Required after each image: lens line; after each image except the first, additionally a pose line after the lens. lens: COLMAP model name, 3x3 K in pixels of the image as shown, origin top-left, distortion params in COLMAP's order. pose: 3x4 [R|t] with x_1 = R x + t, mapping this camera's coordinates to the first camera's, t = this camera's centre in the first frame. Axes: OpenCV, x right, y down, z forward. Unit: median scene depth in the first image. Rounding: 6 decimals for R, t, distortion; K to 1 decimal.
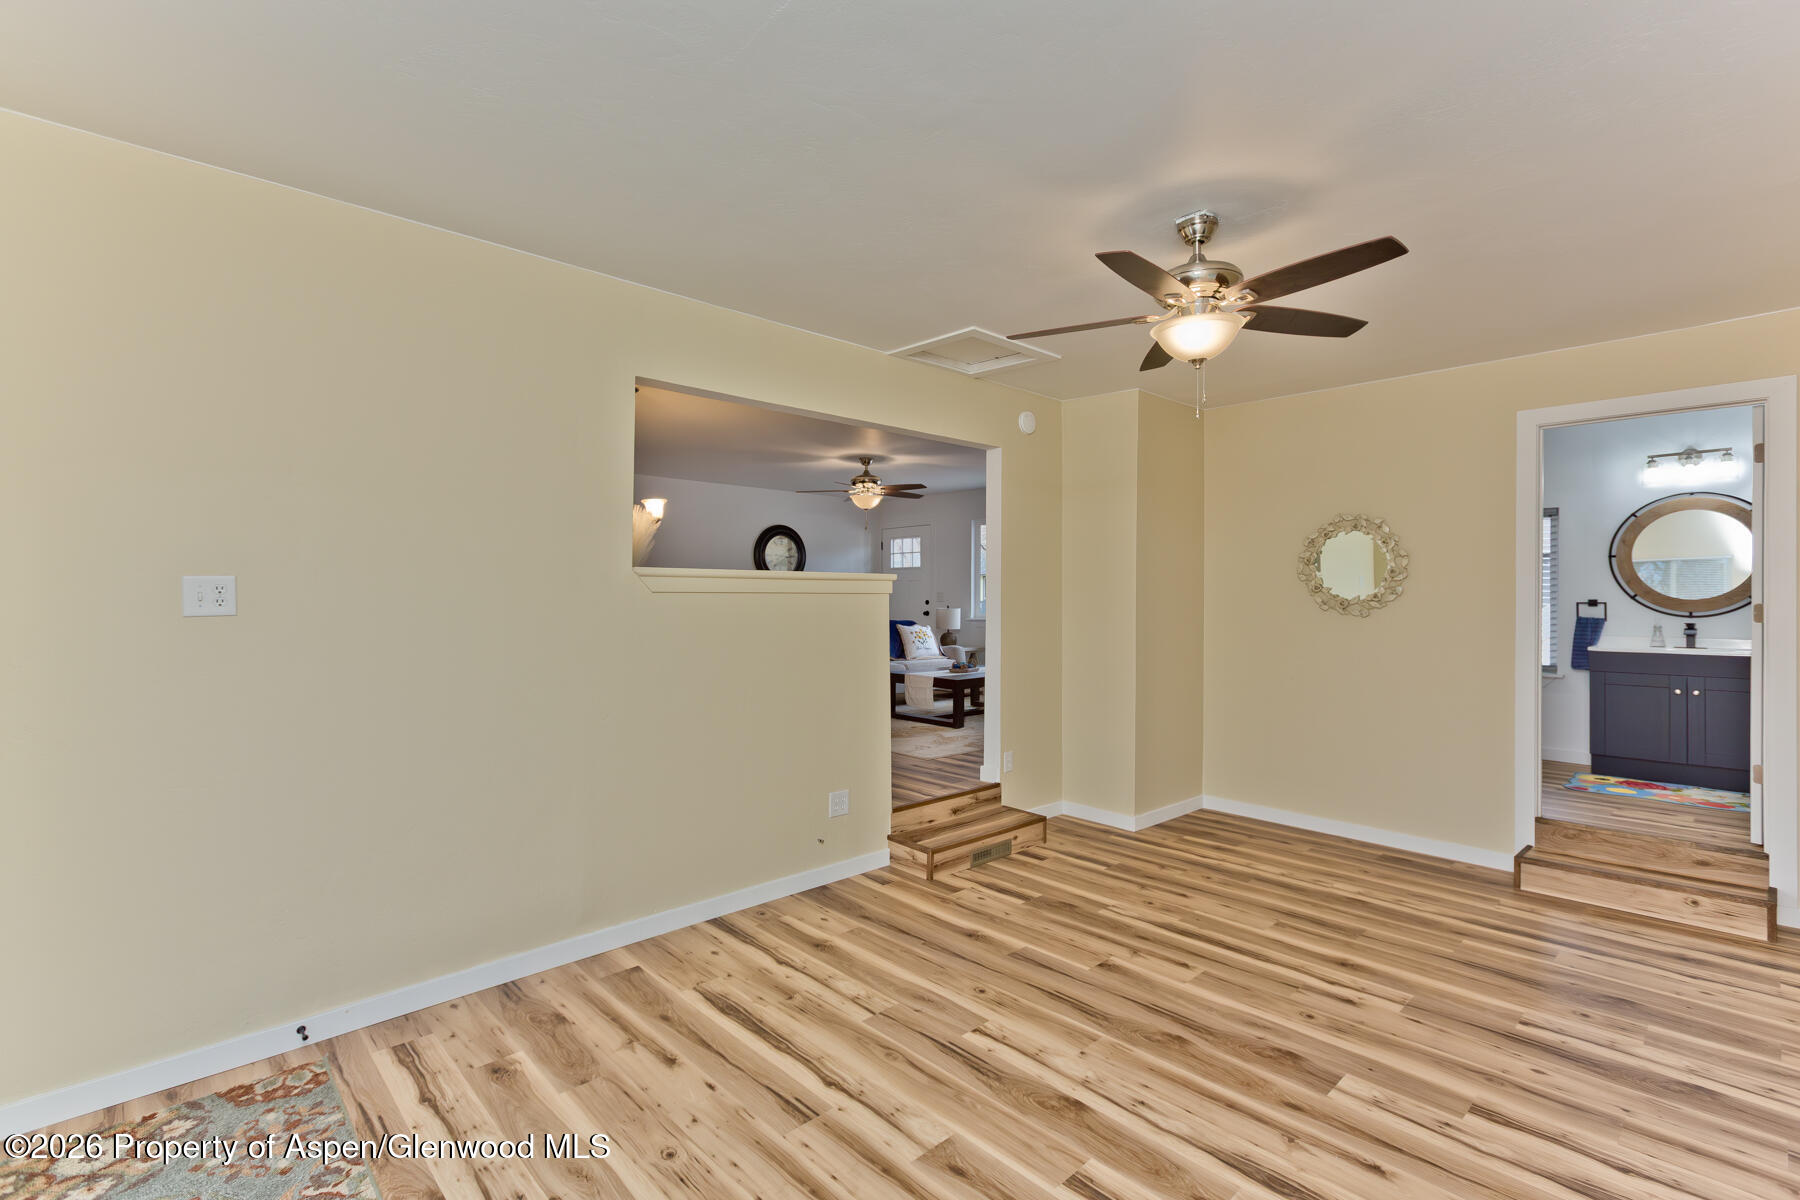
lens RADIAL K [[819.5, 0, 899.8], [0, 819.5, 595.6], [0, 0, 1]] dist [0.004808, -0.000422]
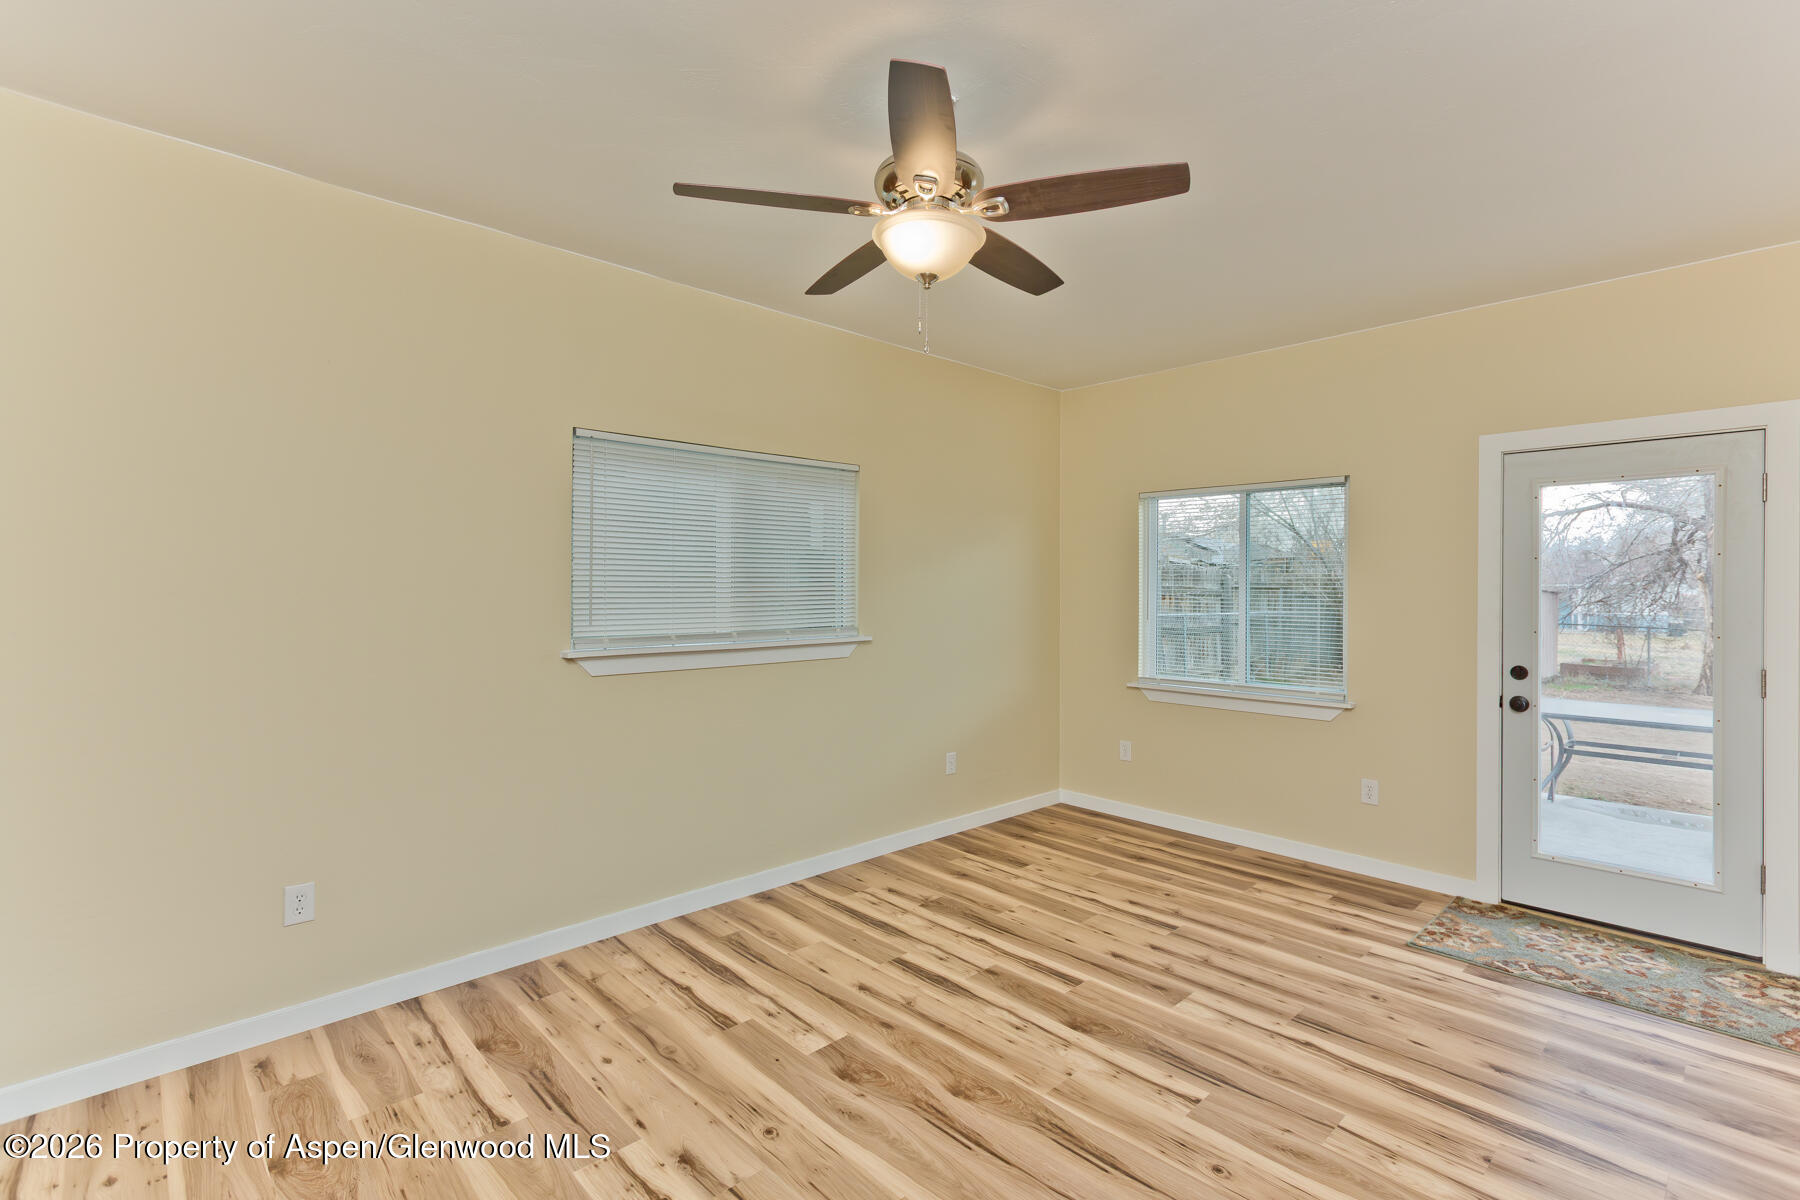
lens RADIAL K [[819.5, 0, 903.1], [0, 819.5, 598.1], [0, 0, 1]] dist [0.004808, -0.000422]
pose [[-0.999950, -0.007044, -0.007048, 0.438412], [-0.007134, 0.999892, 0.012835, 0.009956], [0.006957, 0.012885, -0.999893, 2.000359]]
